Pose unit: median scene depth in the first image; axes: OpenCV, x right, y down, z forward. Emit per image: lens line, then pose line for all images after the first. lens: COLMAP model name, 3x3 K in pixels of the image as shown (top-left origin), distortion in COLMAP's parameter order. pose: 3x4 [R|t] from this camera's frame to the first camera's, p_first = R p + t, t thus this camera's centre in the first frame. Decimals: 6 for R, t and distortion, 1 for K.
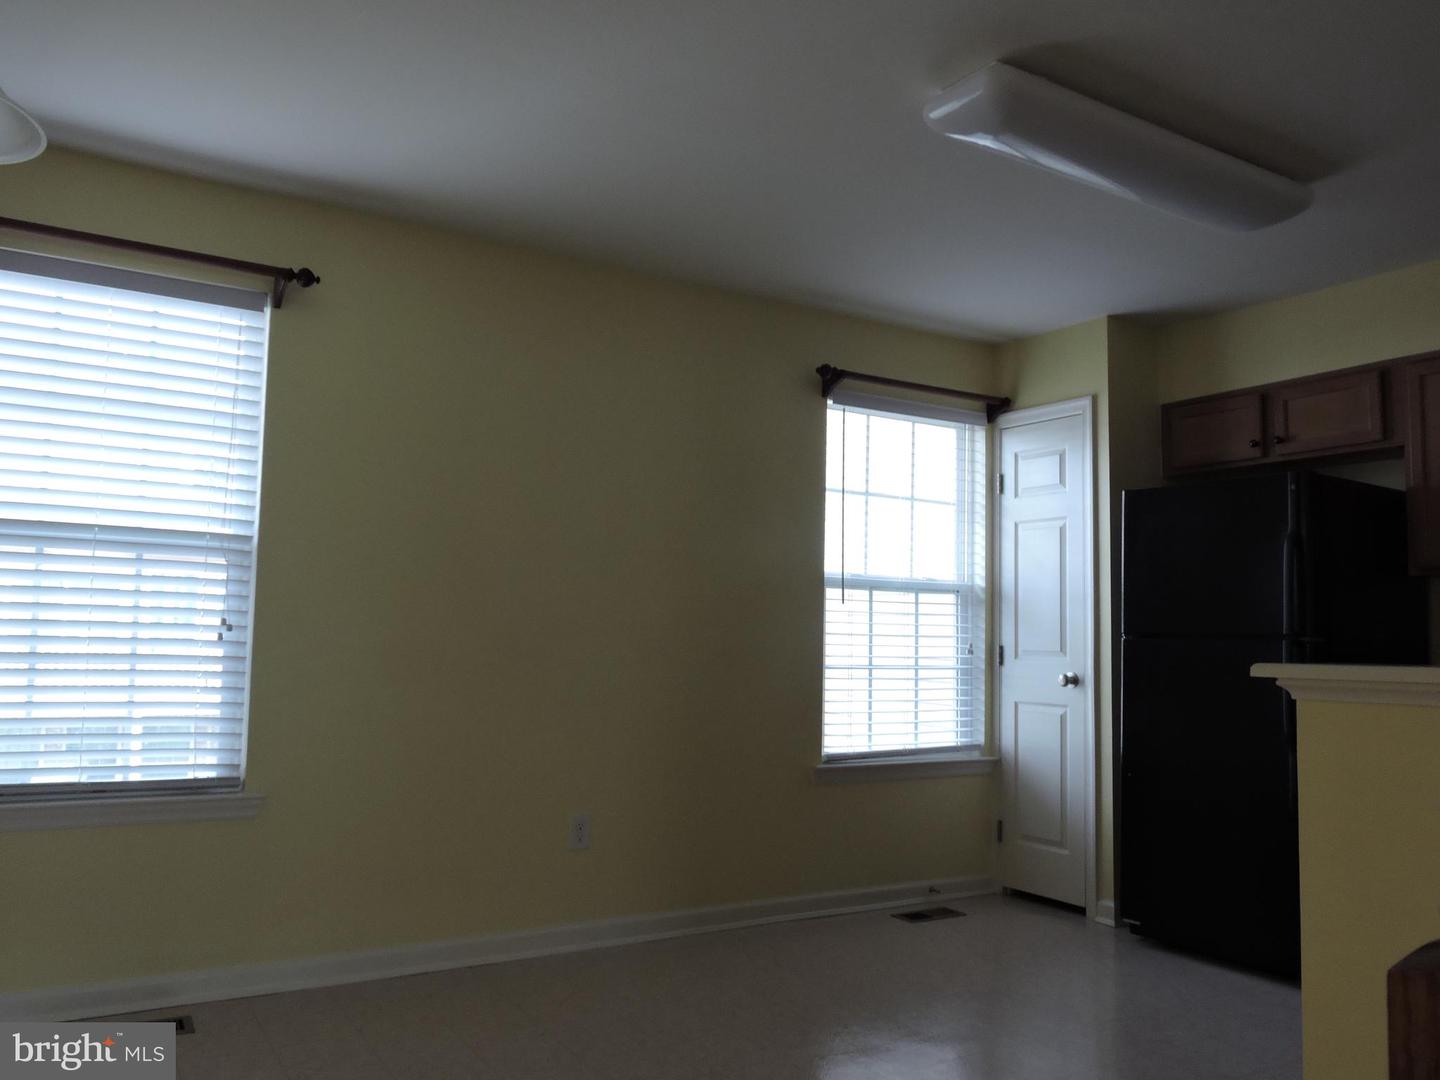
lens RADIAL K [[1115.5, 0, 720.0], [0, 1115.5, 540.0], [0, 0, 1]] dist [-0.015752, -0.006943]
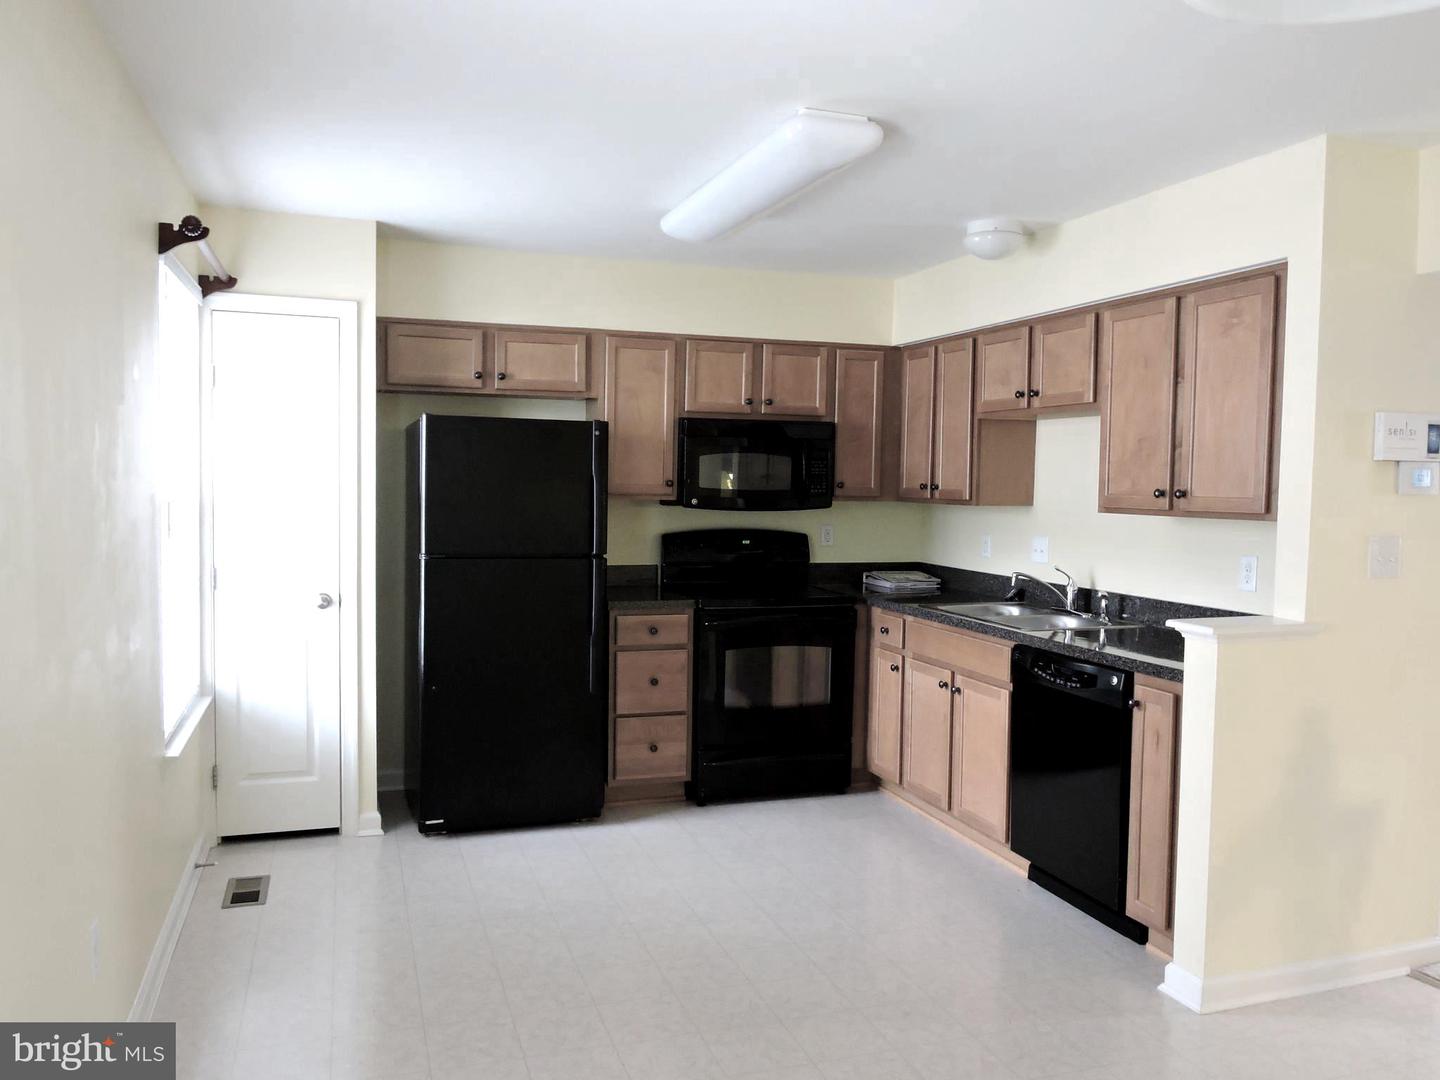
lens RADIAL K [[1115.5, 0, 720.0], [0, 1115.5, 540.0], [0, 0, 1]] dist [-0.015752, -0.006943]
pose [[0.216671, -0.062855, 0.974219, -0.568953], [-0.096344, 0.991677, 0.085408, -0.041596], [-0.971479, -0.112365, 0.208812, 0.512828]]
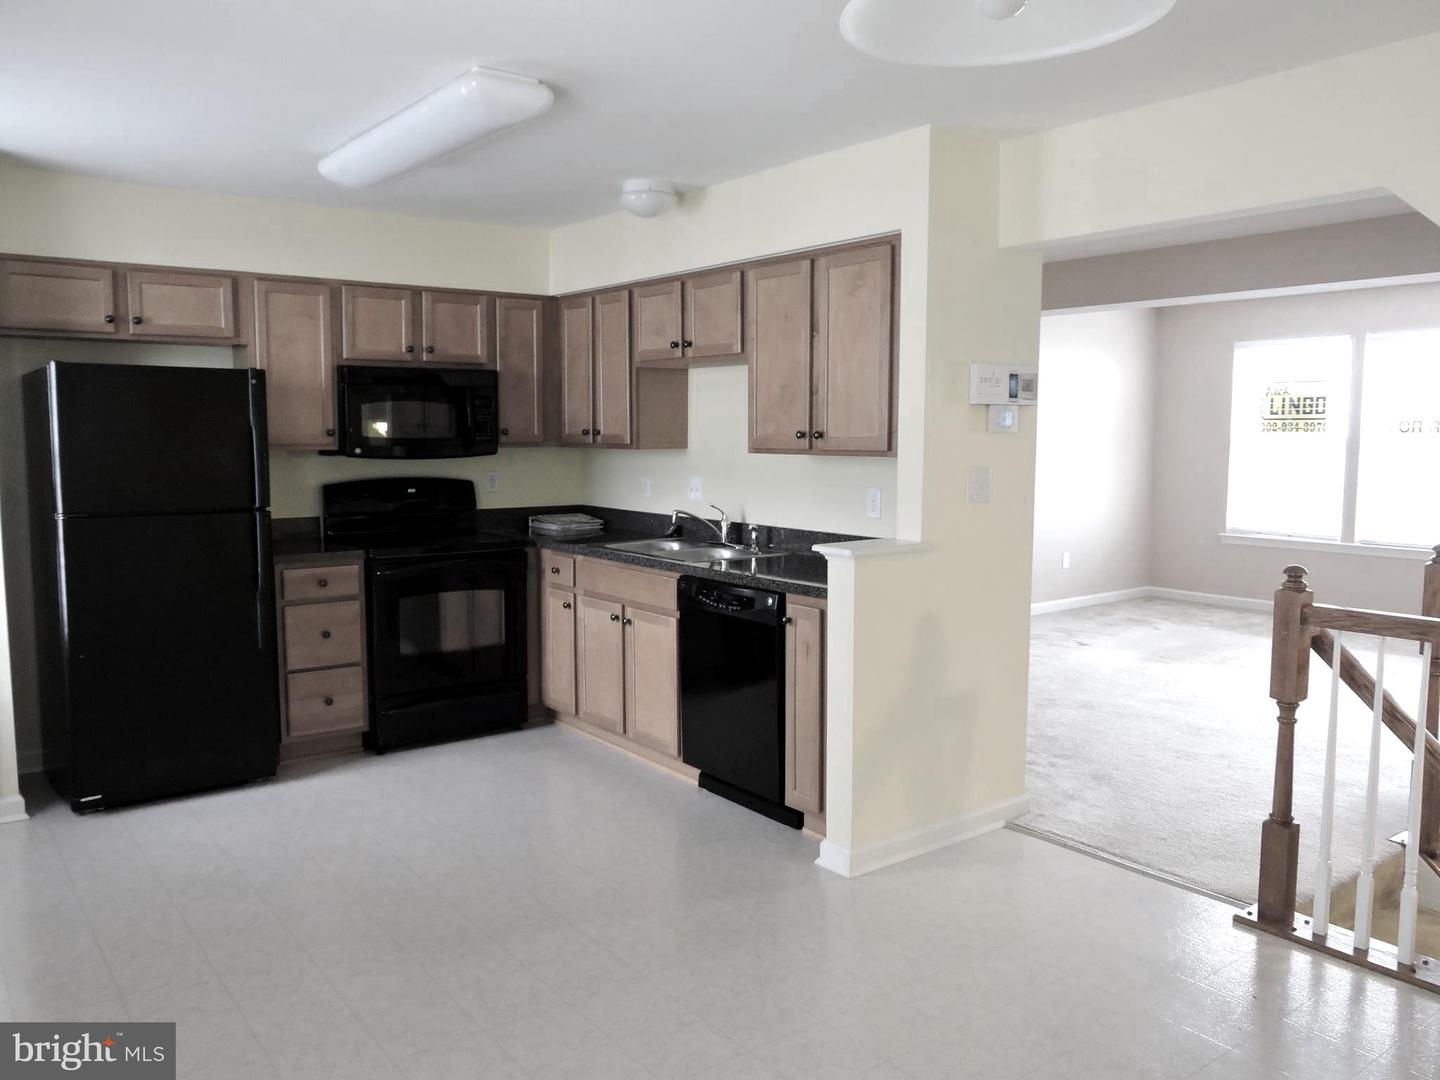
lens RADIAL K [[1115.5, 0, 720.0], [0, 1115.5, 540.0], [0, 0, 1]] dist [-0.015752, -0.006943]
pose [[-0.102730, -0.112456, 0.988332, -0.620923], [-0.088518, 0.990680, 0.103523, -0.040186], [-0.990763, -0.076851, -0.111727, 0.538364]]
